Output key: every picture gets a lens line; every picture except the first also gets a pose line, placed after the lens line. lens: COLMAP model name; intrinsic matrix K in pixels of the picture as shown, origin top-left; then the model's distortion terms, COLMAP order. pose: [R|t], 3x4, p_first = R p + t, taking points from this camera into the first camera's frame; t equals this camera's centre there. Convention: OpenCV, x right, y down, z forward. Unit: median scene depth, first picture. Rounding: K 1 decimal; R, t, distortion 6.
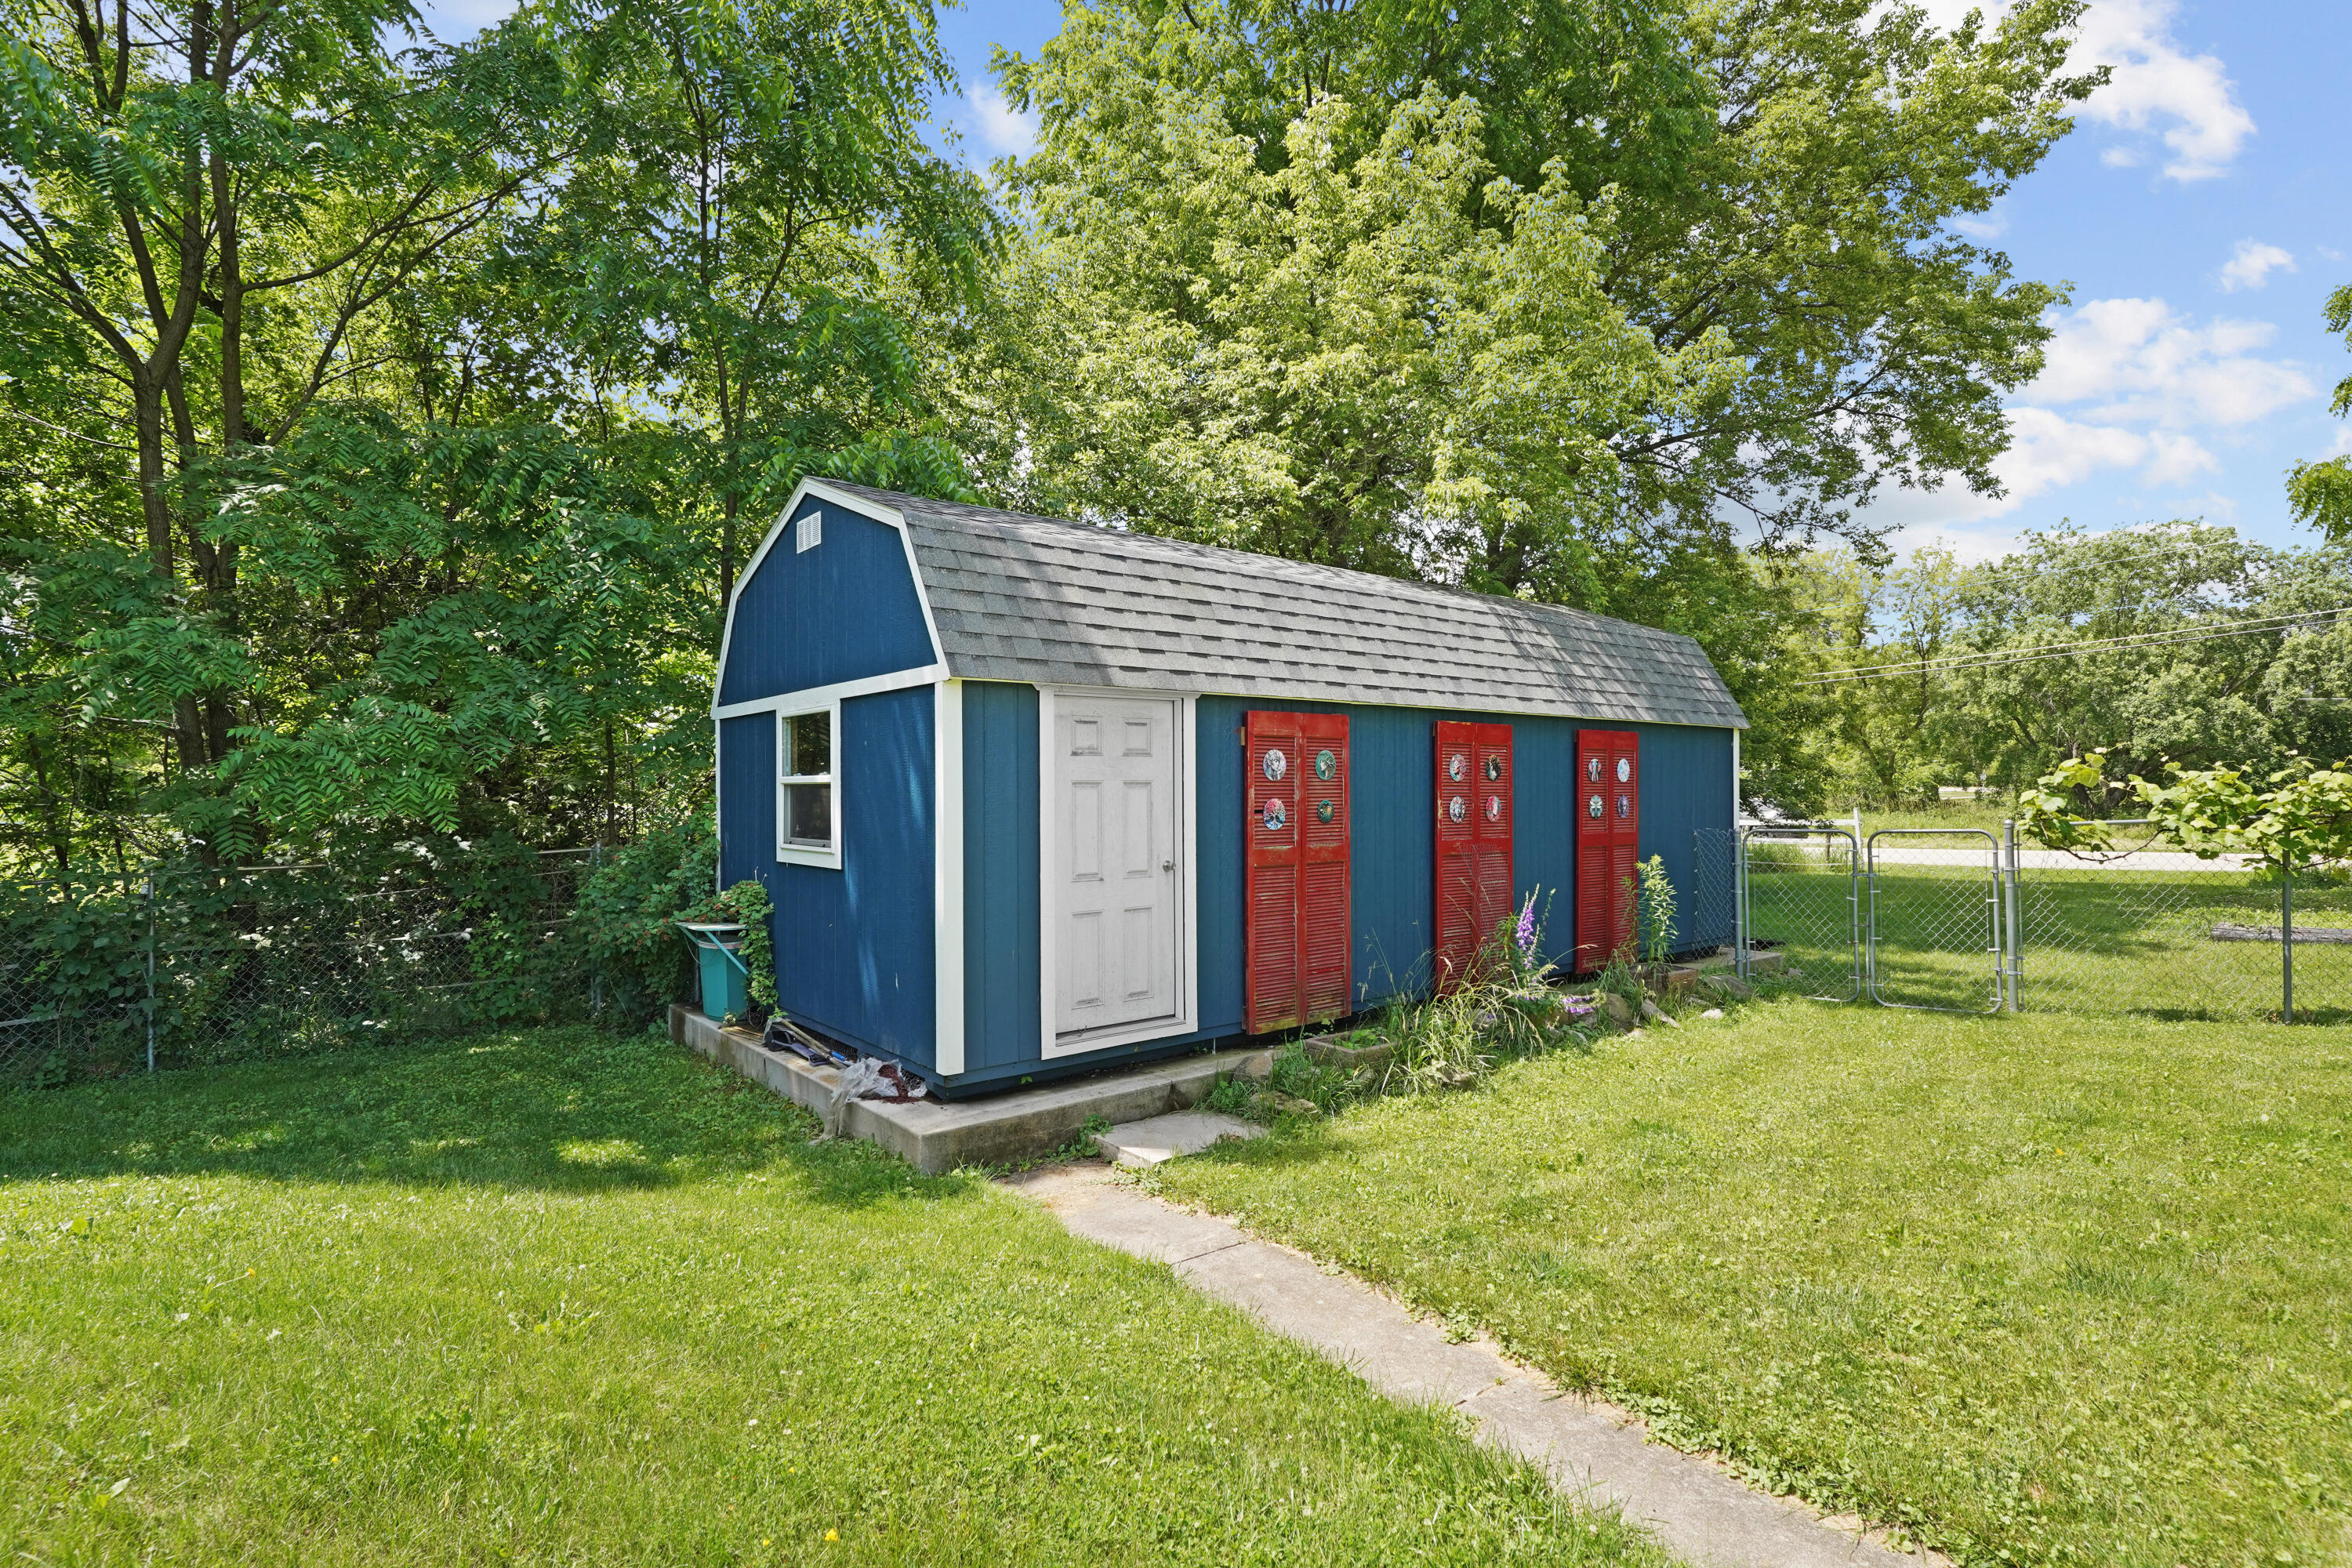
lens RADIAL K [[1168.4, 0, 1171.3], [0, 1168.4, 781.6], [0, 0, 1]] dist [0.001707, -0.002515]
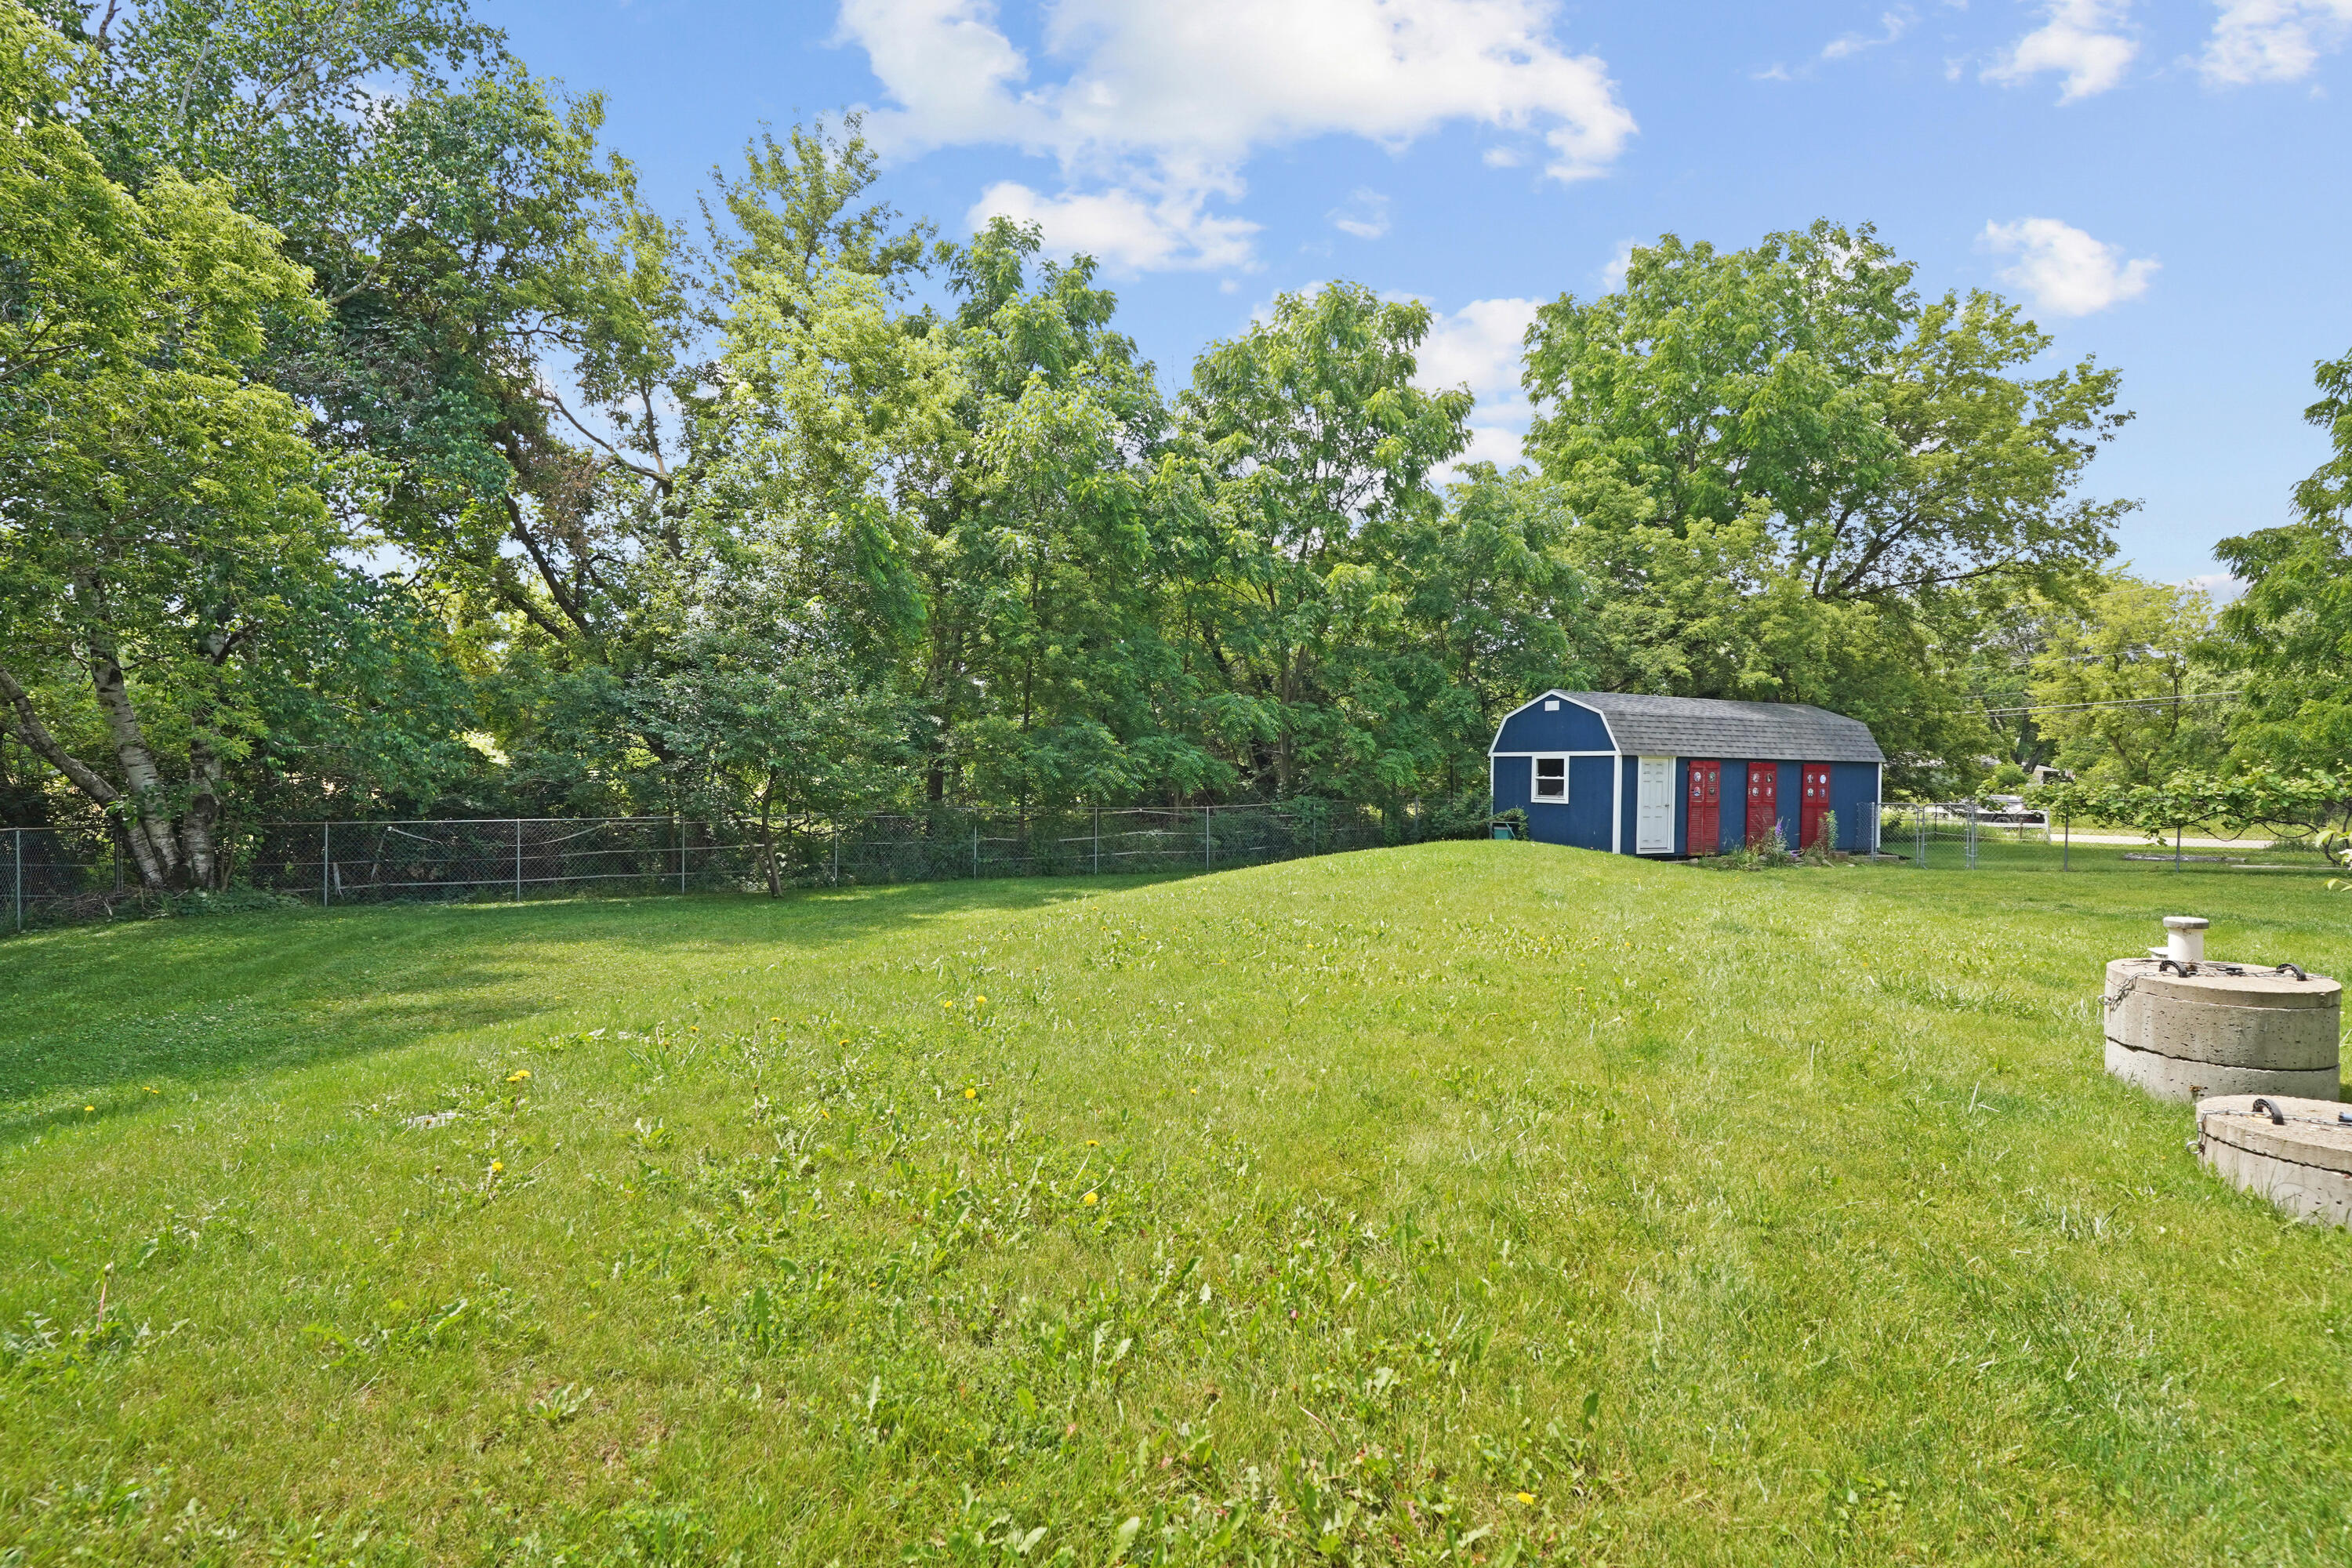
lens RADIAL K [[1168.4, 0, 1171.3], [0, 1168.4, 781.6], [0, 0, 1]] dist [0.001707, -0.002515]
pose [[0.977621, 0.021692, -0.209253, -0.638375], [-0.019030, 0.999710, 0.014728, -0.019281], [0.209512, -0.010417, 0.977751, -2.415808]]
